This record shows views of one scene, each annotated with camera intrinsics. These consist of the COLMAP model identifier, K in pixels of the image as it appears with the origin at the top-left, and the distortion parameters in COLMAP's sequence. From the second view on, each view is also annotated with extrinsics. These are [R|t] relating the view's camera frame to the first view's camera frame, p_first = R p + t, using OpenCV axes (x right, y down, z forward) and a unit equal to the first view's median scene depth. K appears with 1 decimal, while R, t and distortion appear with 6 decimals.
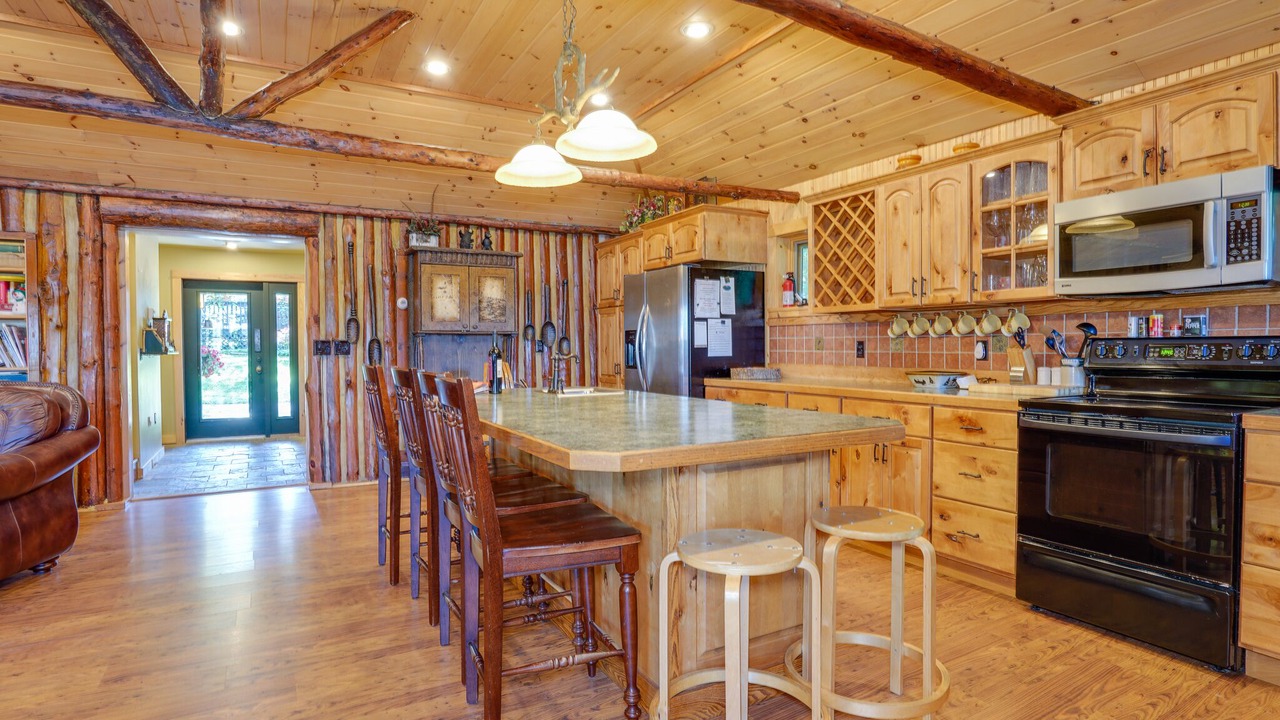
lens RADIAL K [[668.0, 0, 631.6], [0, 668.0, 361.4], [0, 0, 1]] dist [-0.038921, 0.011111]
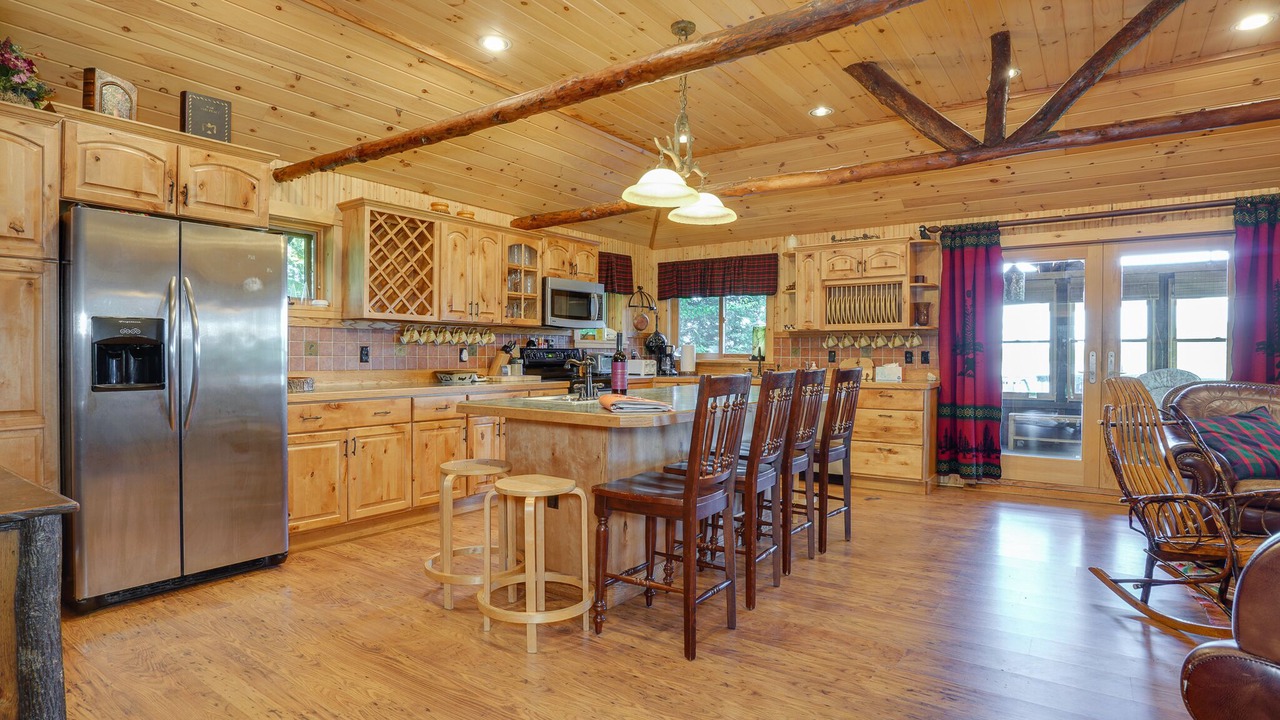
lens RADIAL K [[668.0, 0, 630.1], [0, 668.0, 357.1], [0, 0, 1]] dist [-0.038921, 0.011111]
pose [[-0.431049, -0.003557, 0.902321, -0.846599], [0.017184, 0.999779, 0.012150, -0.021075], [-0.902165, 0.020743, -0.430893, 1.159060]]
